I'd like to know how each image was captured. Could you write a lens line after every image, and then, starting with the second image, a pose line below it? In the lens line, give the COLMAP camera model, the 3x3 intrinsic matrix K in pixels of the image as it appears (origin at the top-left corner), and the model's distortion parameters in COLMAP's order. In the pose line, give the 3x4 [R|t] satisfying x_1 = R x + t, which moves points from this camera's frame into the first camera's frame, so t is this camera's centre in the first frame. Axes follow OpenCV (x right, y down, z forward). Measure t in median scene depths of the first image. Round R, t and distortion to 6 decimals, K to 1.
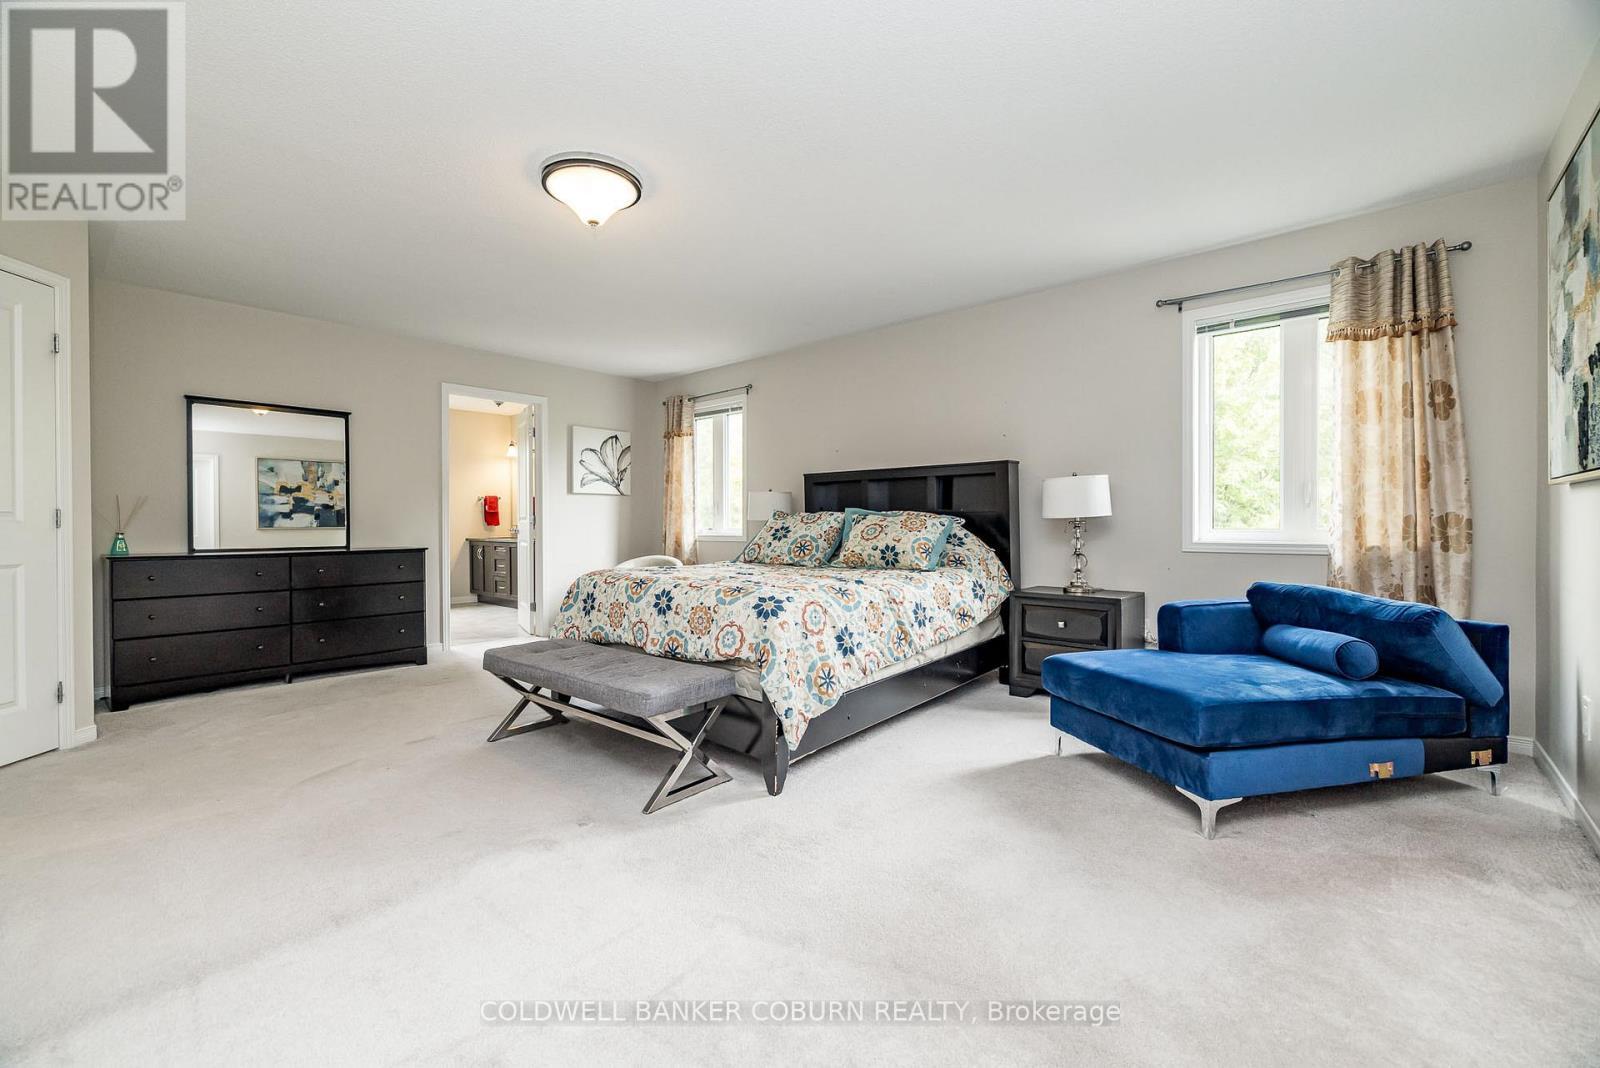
lens RADIAL K [[675.0, 0, 801.2], [0, 675.0, 521.8], [0, 0, 1]] dist [-0.003130, -0.000075]
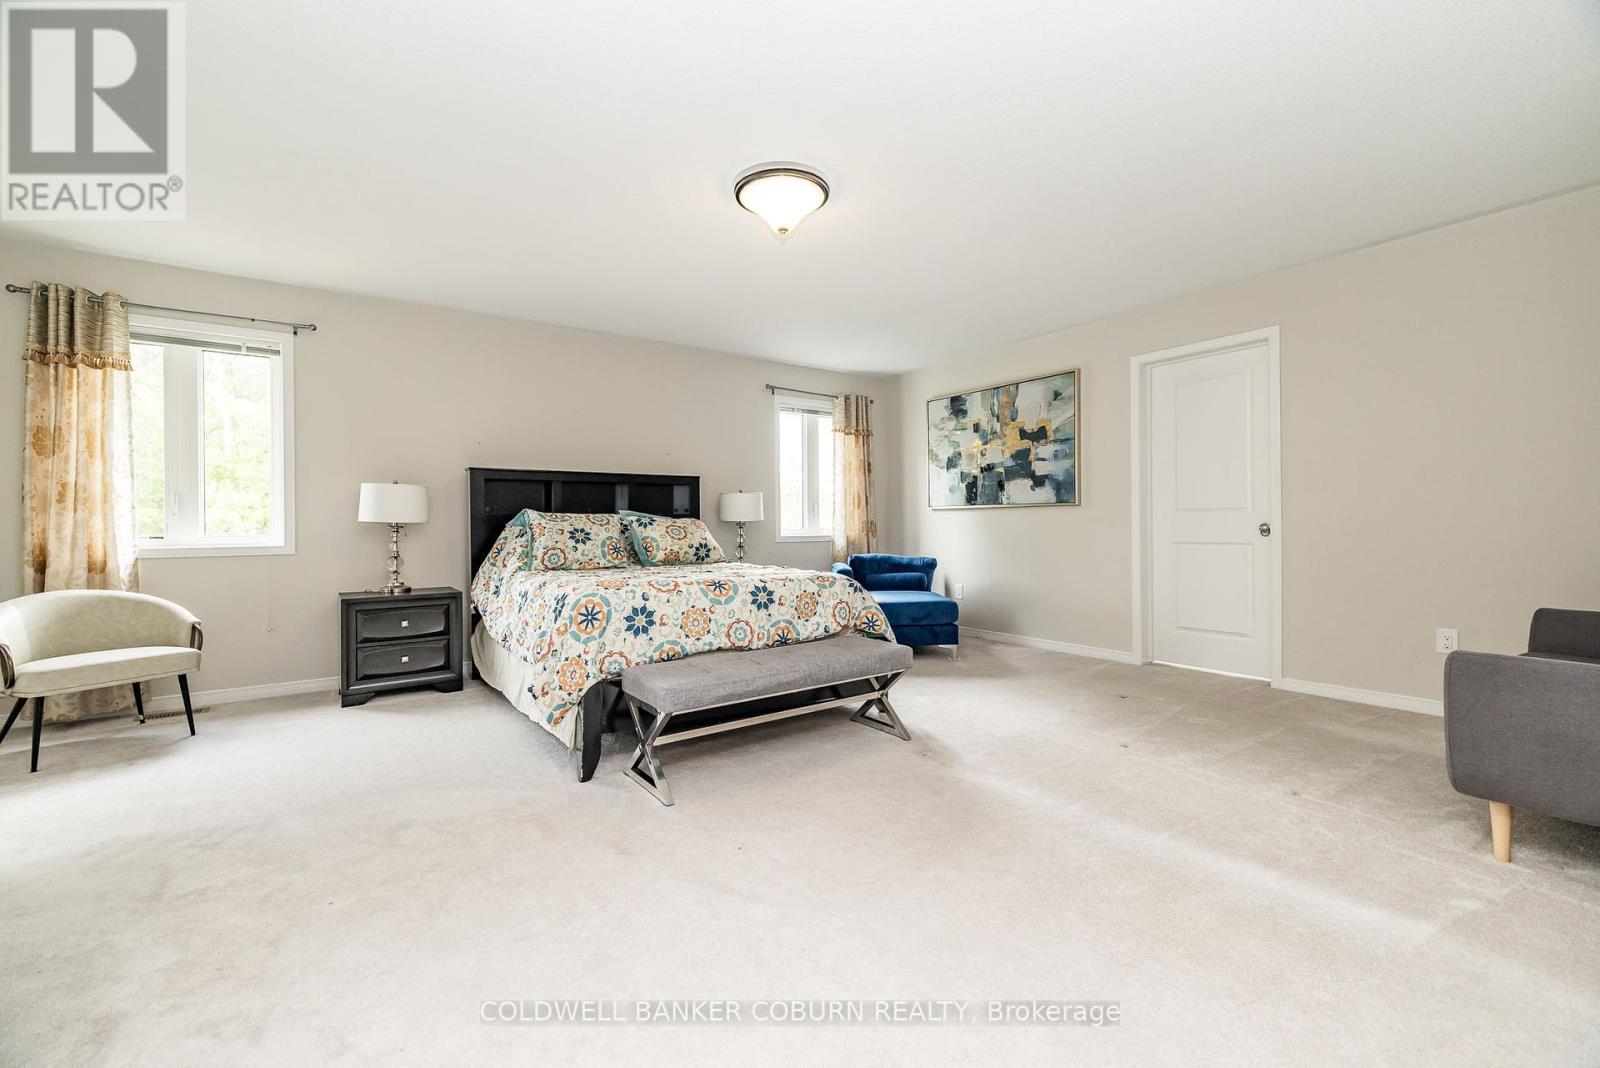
lens RADIAL K [[675.0, 0, 801.2], [0, 675.0, 521.8], [0, 0, 1]] dist [-0.003130, -0.000075]
pose [[0.222700, 0.006659, 0.974864, -1.161128], [0.004222, 0.999961, -0.007795, 0.008497], [-0.974878, 0.005852, 0.222663, 0.667676]]
